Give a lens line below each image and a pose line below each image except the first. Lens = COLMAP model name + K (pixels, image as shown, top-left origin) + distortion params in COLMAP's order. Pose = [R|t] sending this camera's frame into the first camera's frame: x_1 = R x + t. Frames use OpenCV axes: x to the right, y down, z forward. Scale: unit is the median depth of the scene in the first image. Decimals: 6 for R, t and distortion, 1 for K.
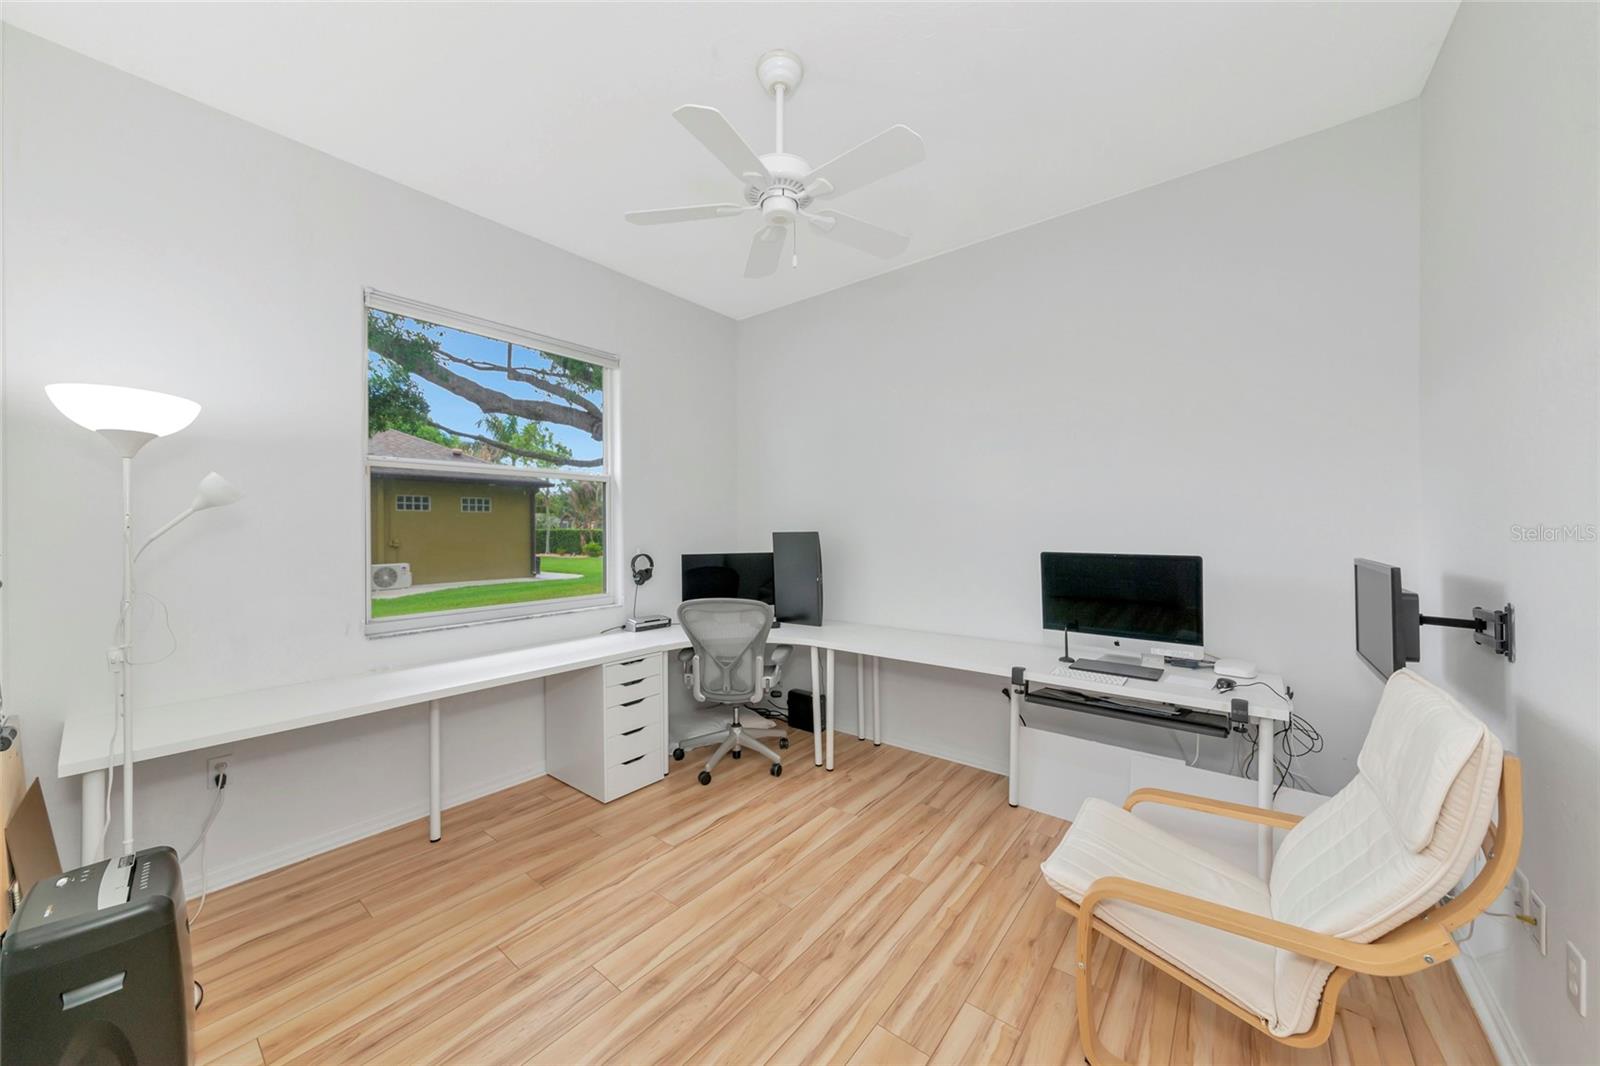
lens RADIAL K [[567.0, 0, 798.2], [0, 567.0, 531.6], [0, 0, 1]] dist [-0.001489, 0.001117]
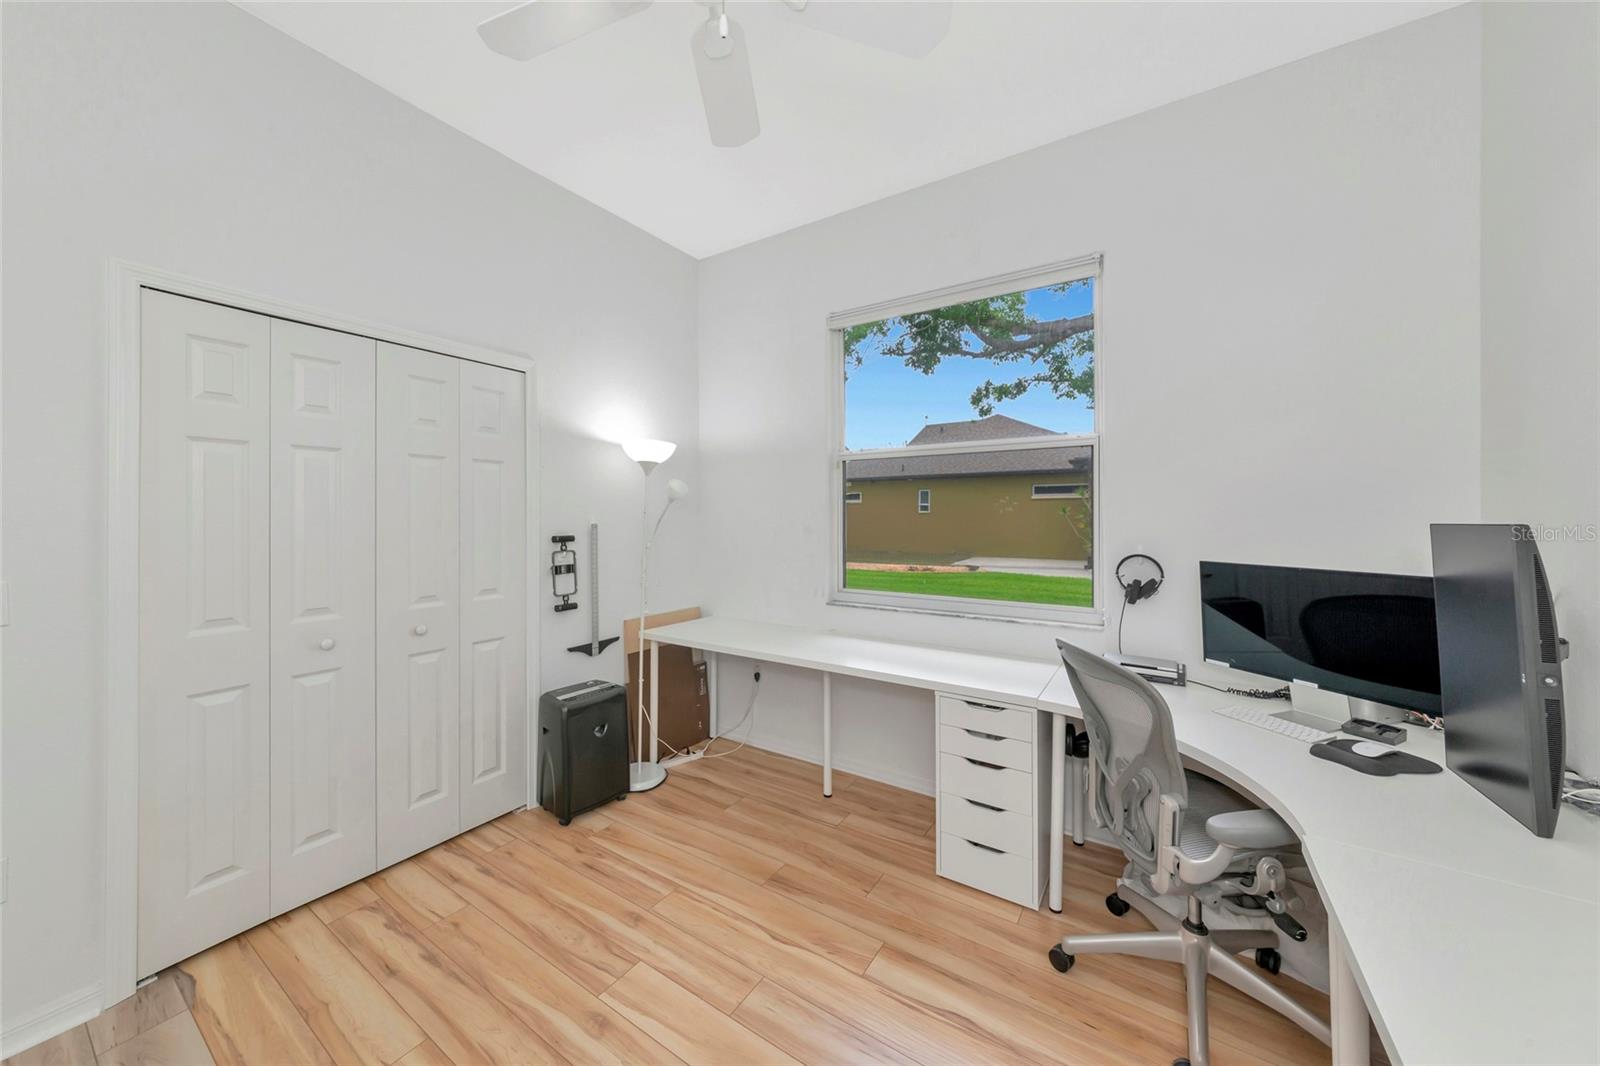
lens RADIAL K [[567.0, 0, 796.1], [0, 567.0, 507.1], [0, 0, 1]] dist [-0.001489, 0.001117]
pose [[0.090670, -0.004898, -0.995869, 0.462360], [-0.002125, 0.999985, -0.005112, -0.013353], [0.995879, 0.002579, 0.090658, 0.841776]]
